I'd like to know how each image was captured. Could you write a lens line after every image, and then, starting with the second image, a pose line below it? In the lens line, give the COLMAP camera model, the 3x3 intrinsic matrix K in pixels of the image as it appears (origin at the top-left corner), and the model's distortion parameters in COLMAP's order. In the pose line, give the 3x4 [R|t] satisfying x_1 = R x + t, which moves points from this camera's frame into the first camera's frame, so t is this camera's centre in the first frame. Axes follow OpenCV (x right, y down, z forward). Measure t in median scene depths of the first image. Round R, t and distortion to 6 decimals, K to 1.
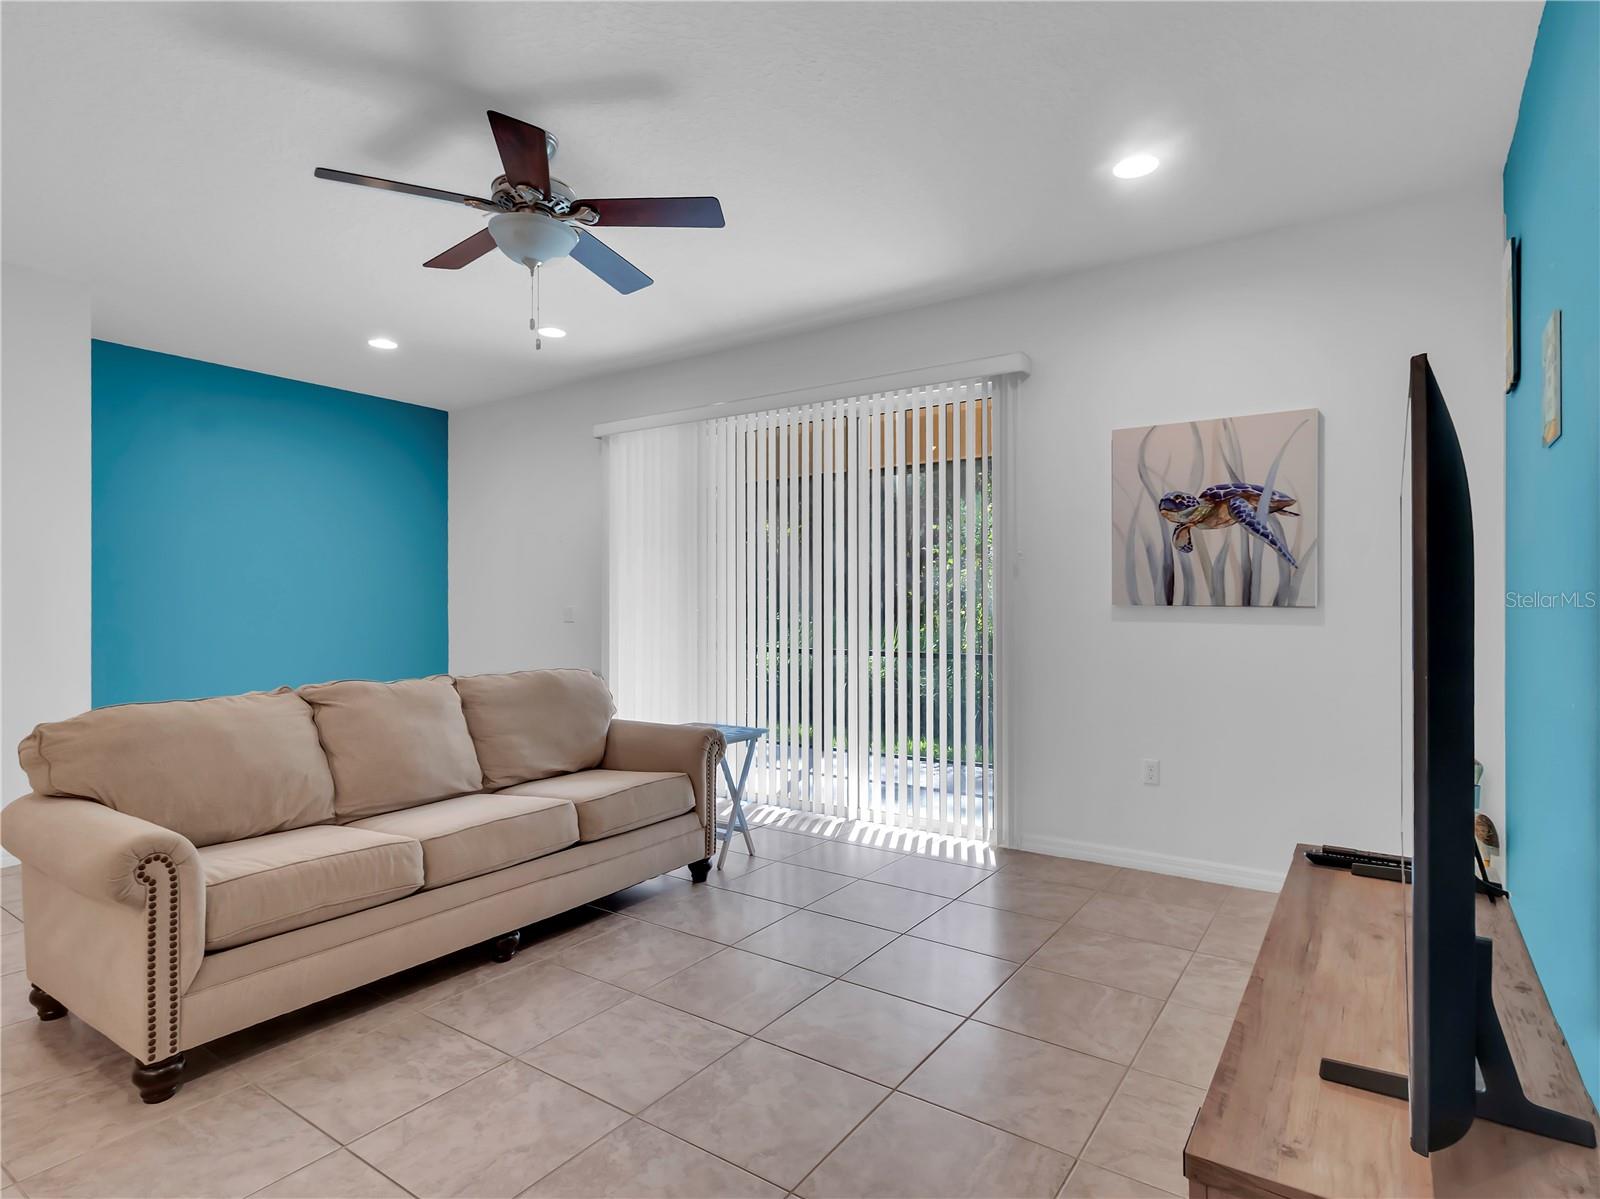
lens RADIAL K [[835.6, 0, 797.8], [0, 835.6, 594.4], [0, 0, 1]] dist [0.000321, 0.000139]
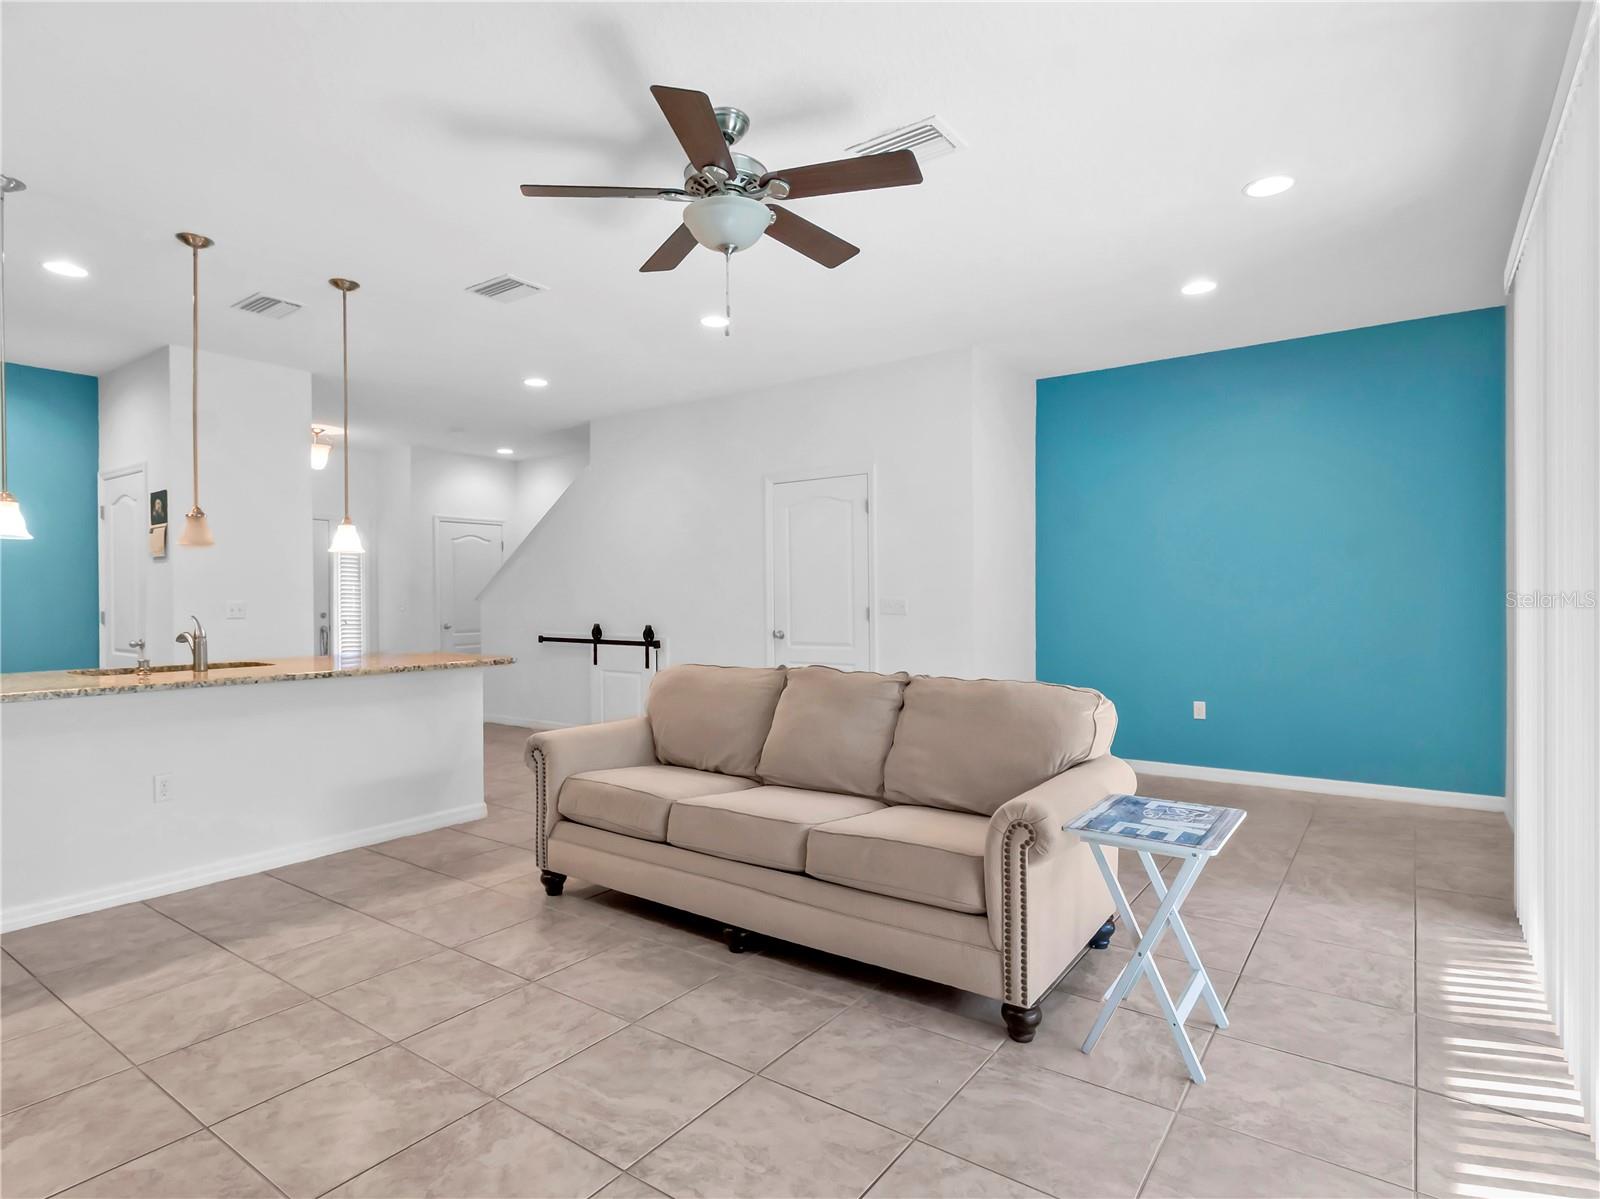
lens RADIAL K [[855.2, 0, 800.0], [0, 855.2, 599.5], [0, 0, 1]] dist [0.005194, 0.000233]
pose [[-0.011812, 0.002403, -0.999927, 0.537814], [0.017081, 0.999852, 0.002201, 0.008937], [0.999784, -0.017054, -0.011851, 0.865296]]
